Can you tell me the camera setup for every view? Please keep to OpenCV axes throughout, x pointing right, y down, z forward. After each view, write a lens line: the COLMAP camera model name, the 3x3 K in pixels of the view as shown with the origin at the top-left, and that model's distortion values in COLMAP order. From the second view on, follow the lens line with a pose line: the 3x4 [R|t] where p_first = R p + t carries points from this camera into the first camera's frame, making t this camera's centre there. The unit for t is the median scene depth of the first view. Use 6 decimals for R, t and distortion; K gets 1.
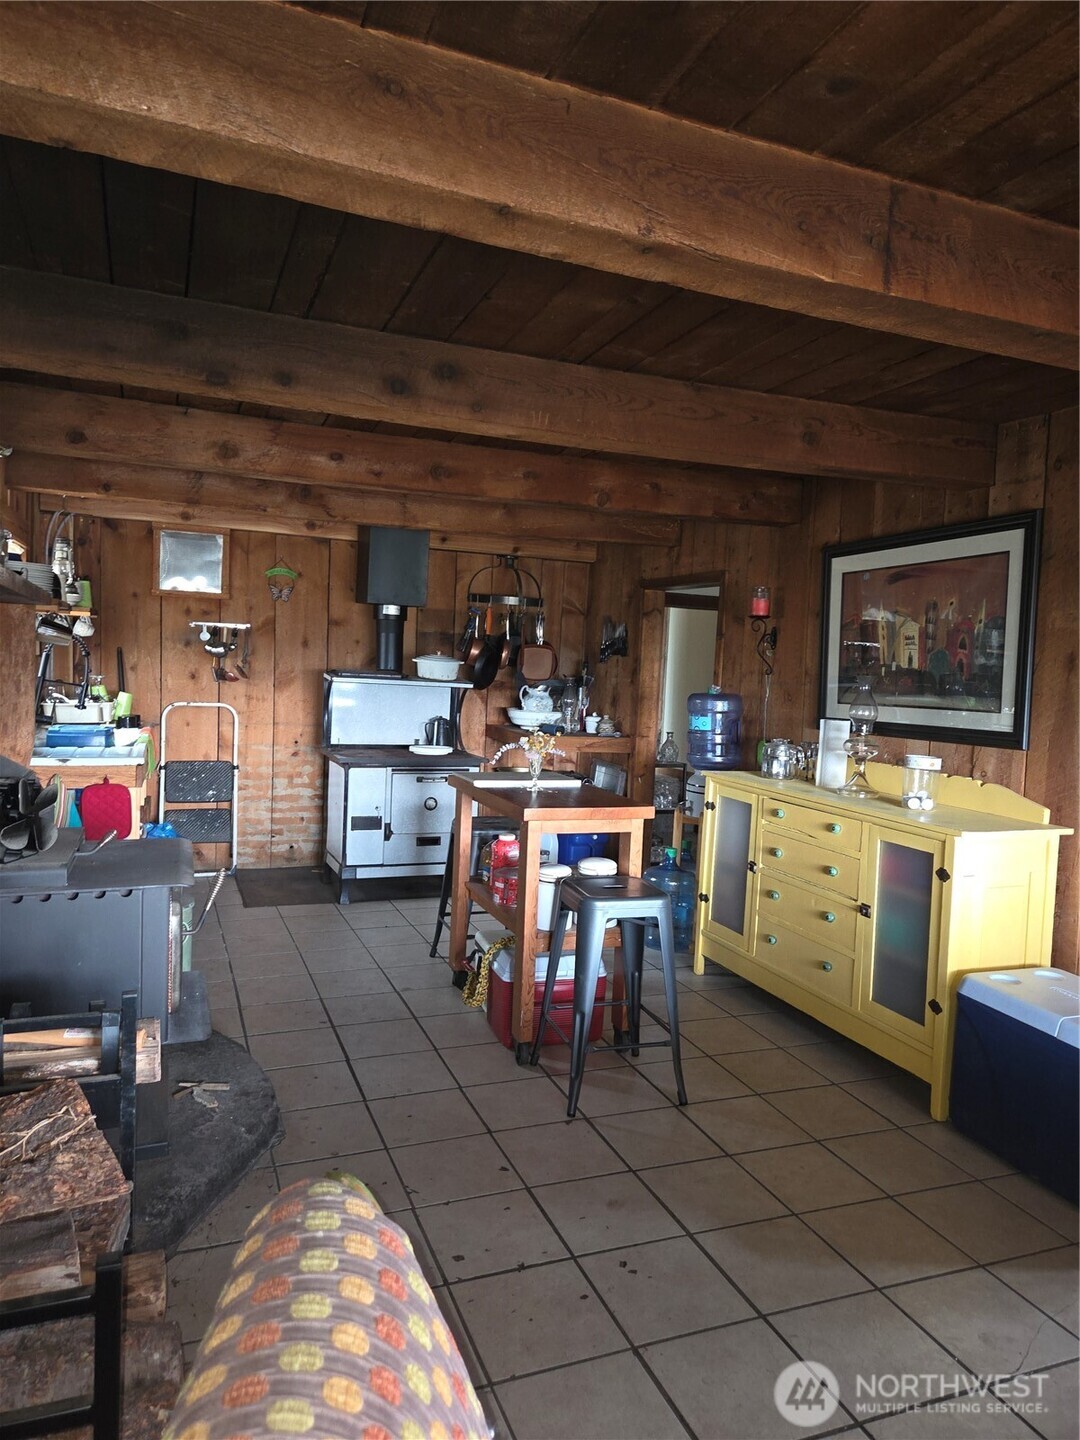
lens RADIAL K [[966.1, 0, 542.9], [0, 966.1, 719.8], [0, 0, 1]] dist [0.076420, -0.060357]
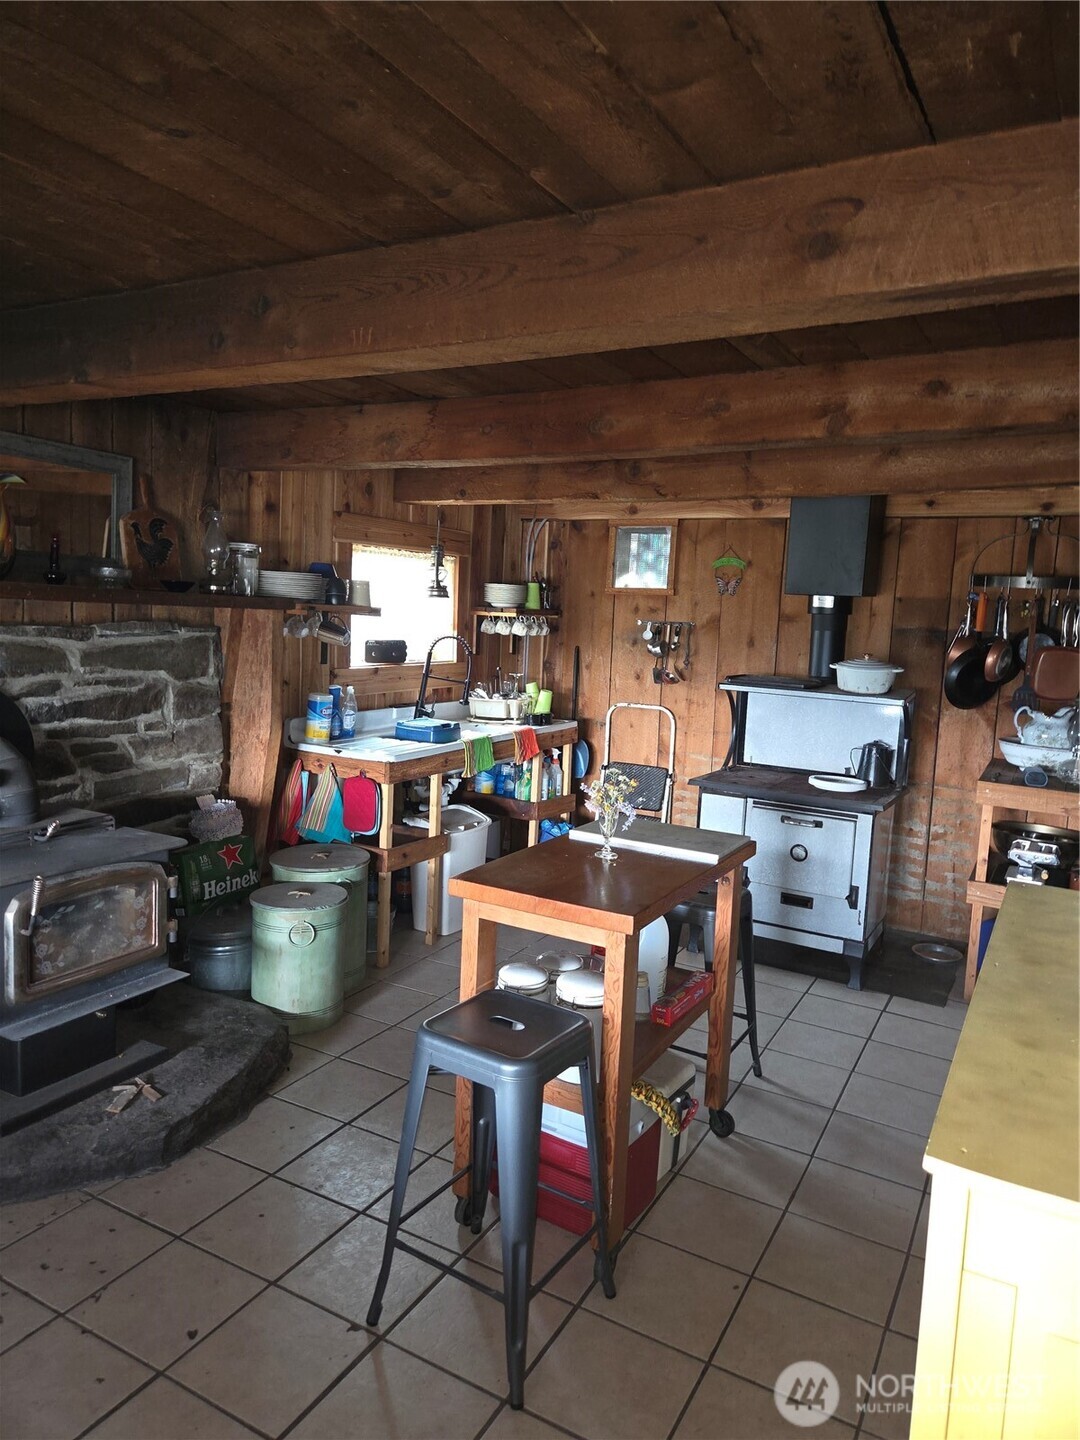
lens RADIAL K [[966.1, 0, 542.8], [0, 966.1, 718.5], [0, 0, 1]] dist [0.076420, -0.060357]
pose [[0.632138, 0.070653, -0.771628, 0.322217], [-0.065578, 0.997140, 0.037579, -0.033366], [0.772076, 0.026847, 0.634963, 0.323853]]
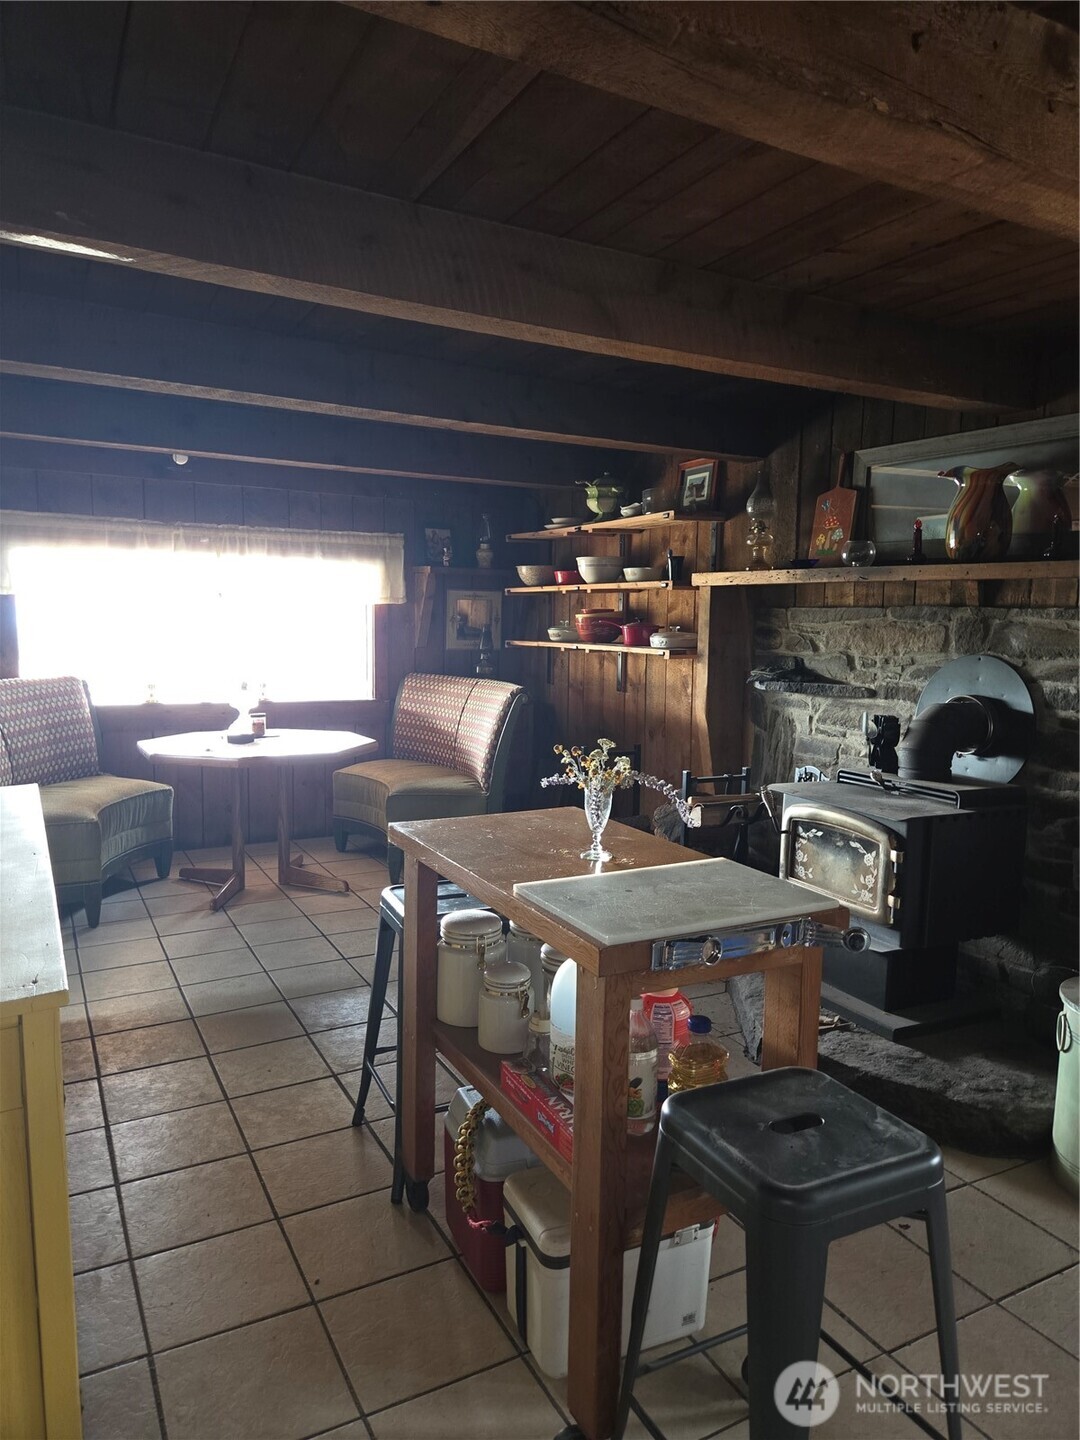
lens RADIAL K [[966.1, 0, 539.1], [0, 966.1, 721.5], [0, 0, 1]] dist [0.076420, -0.060357]
pose [[-0.991544, -0.051882, -0.118951, 0.056183], [-0.070991, 0.984149, 0.162513, -0.051696], [0.108634, 0.169583, -0.979510, 0.955042]]
